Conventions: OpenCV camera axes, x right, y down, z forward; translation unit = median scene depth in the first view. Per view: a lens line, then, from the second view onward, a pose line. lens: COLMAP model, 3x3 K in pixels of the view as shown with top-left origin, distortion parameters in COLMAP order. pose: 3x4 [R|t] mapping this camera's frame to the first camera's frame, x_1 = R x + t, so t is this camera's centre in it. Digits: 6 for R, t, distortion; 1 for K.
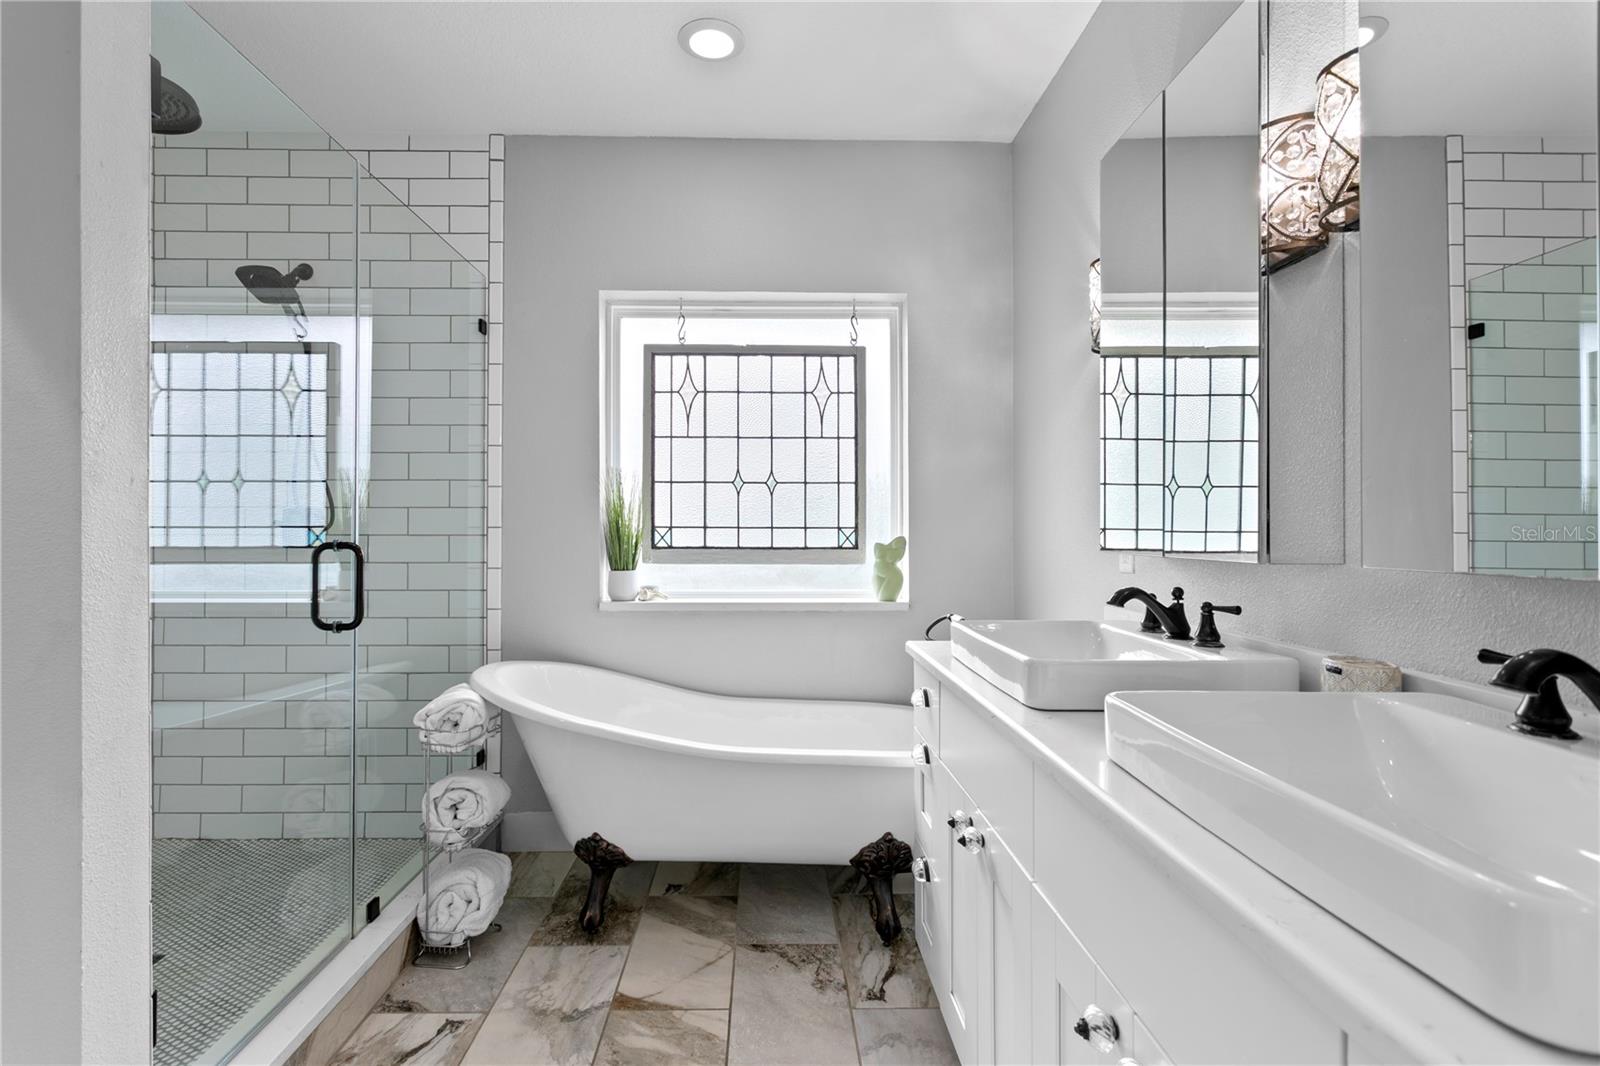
lens RADIAL K [[792.0, 0, 762.9], [0, 792.0, 519.9], [0, 0, 1]] dist [-0.004558, 0.000779]
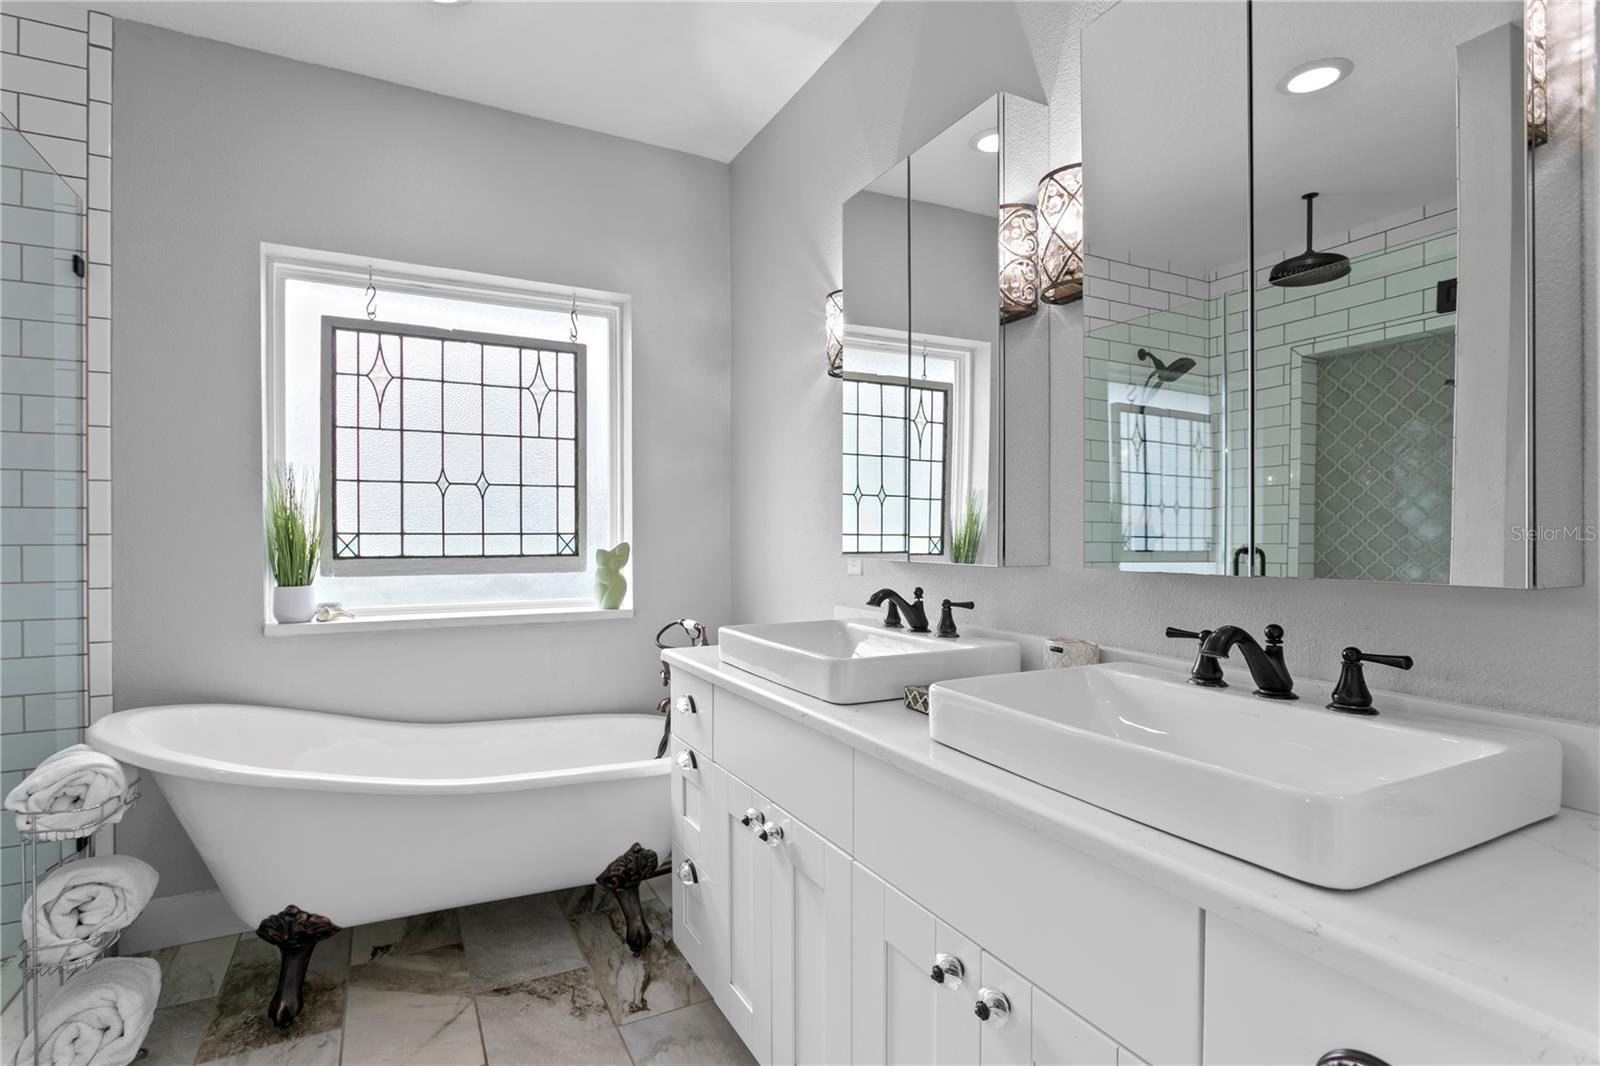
lens RADIAL K [[808.7, 0, 785.8], [0, 808.7, 531.4], [0, 0, 1]] dist [-0.024978, 0.009147]
pose [[0.886780, -0.001421, 0.462190, -0.109957], [-0.004850, 0.999912, 0.012379, -0.006209], [-0.462166, -0.013219, 0.886695, 0.020689]]
